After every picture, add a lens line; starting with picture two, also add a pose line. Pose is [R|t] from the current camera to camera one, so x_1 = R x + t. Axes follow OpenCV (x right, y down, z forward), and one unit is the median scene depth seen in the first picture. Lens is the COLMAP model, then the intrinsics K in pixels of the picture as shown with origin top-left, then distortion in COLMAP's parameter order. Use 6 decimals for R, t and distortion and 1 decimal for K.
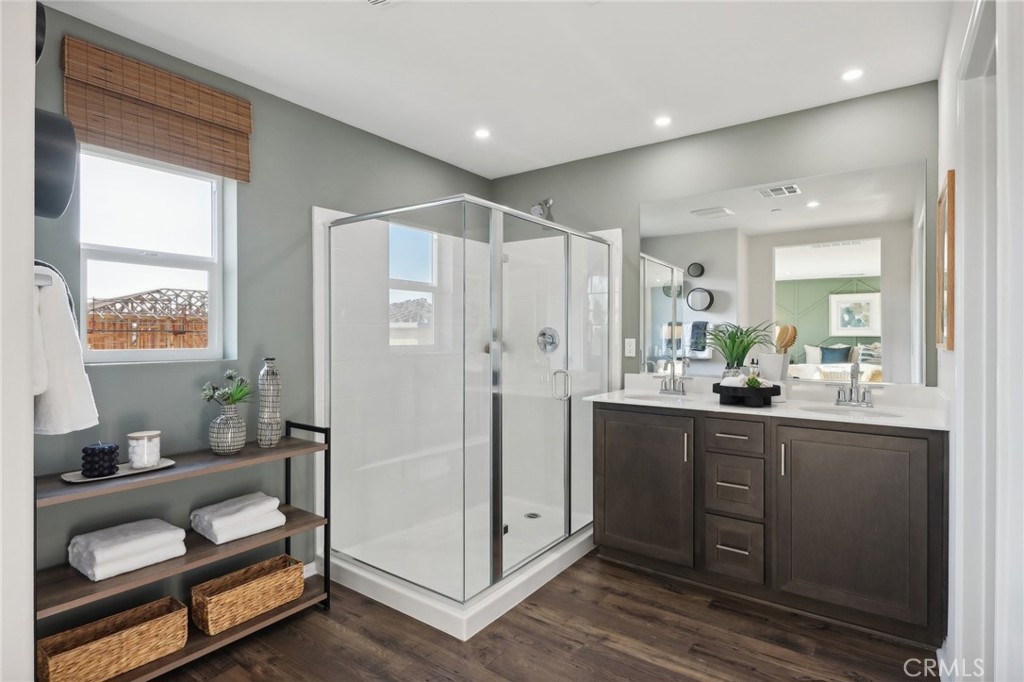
lens RADIAL K [[522.1, 0, 510.2], [0, 522.1, 335.6], [0, 0, 1]] dist [0.013632, -0.000642]
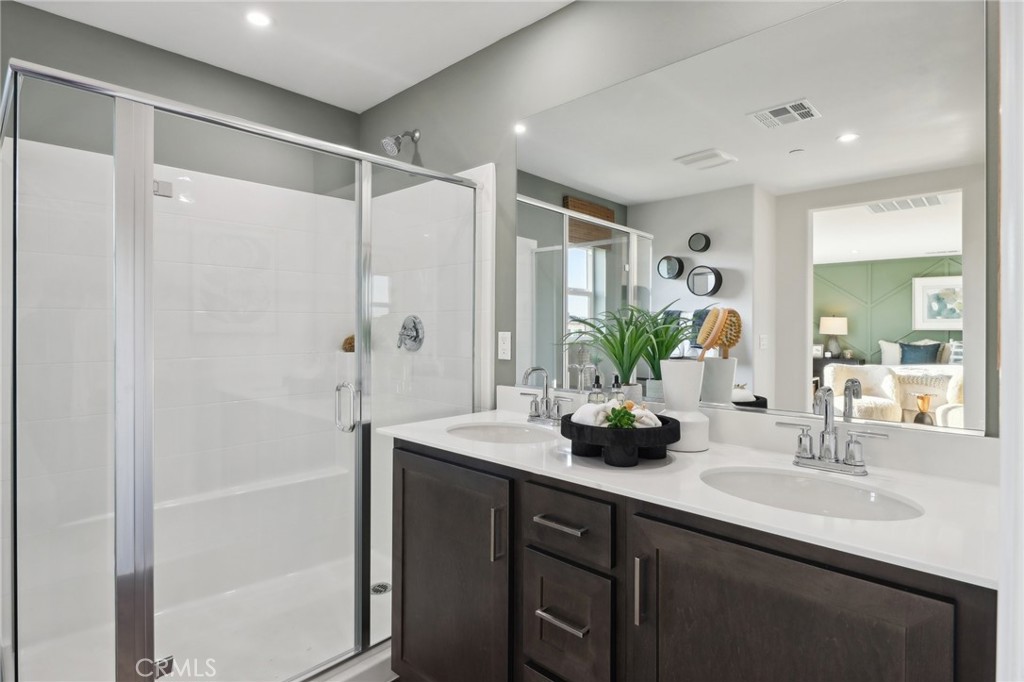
lens RADIAL K [[522.0, 0, 511.7], [0, 522.0, 327.8], [0, 0, 1]] dist [0.008874, -0.000560]
pose [[0.990659, 0.001897, -0.136347, 0.274911], [-0.002166, 0.999996, -0.001827, 0.001553], [0.136343, 0.002105, 0.990659, 0.303969]]
